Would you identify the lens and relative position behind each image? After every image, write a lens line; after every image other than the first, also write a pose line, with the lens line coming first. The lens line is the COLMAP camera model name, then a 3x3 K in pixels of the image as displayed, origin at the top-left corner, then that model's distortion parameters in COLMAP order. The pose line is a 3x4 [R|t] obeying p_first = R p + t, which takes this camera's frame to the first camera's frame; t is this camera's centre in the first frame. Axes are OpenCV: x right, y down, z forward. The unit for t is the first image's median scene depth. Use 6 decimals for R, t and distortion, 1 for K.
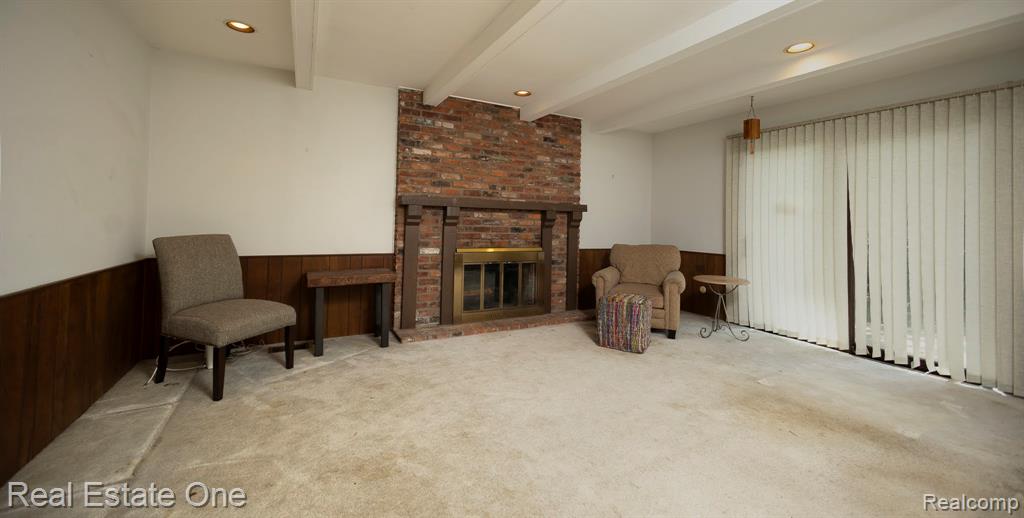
lens RADIAL K [[388.7, 0, 510.9], [0, 388.7, 214.4], [0, 0, 1]] dist [0.009473, -0.000034]
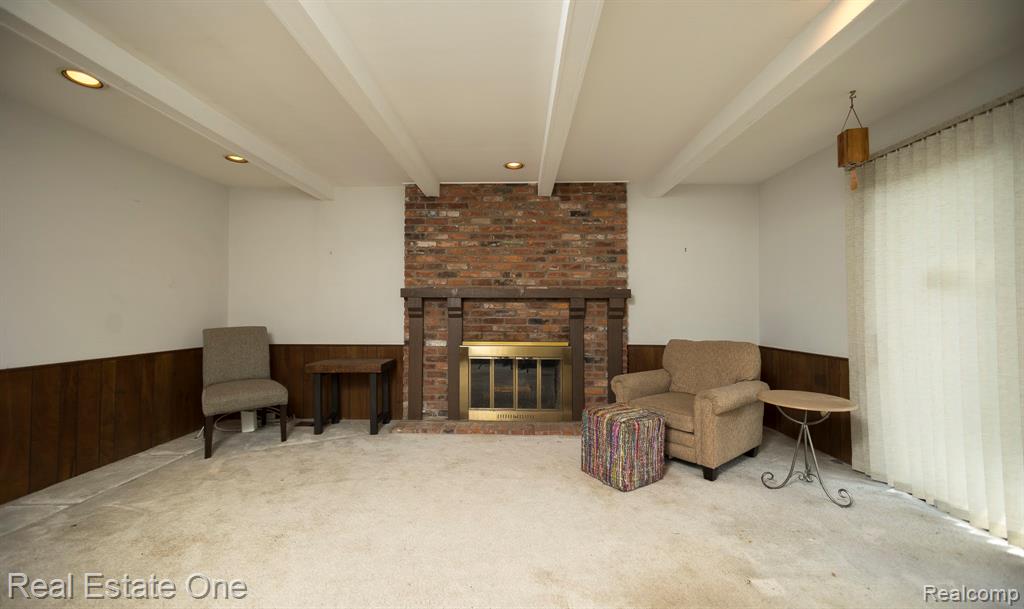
lens RADIAL K [[389.1, 0, 512.0], [0, 389.1, 304.5], [0, 0, 1]] dist [0.004786, -0.000034]
pose [[0.872689, -0.027245, -0.487516, 0.422416], [0.024883, 0.999626, -0.011322, 0.010812], [0.487642, -0.002251, 0.873041, 0.219321]]
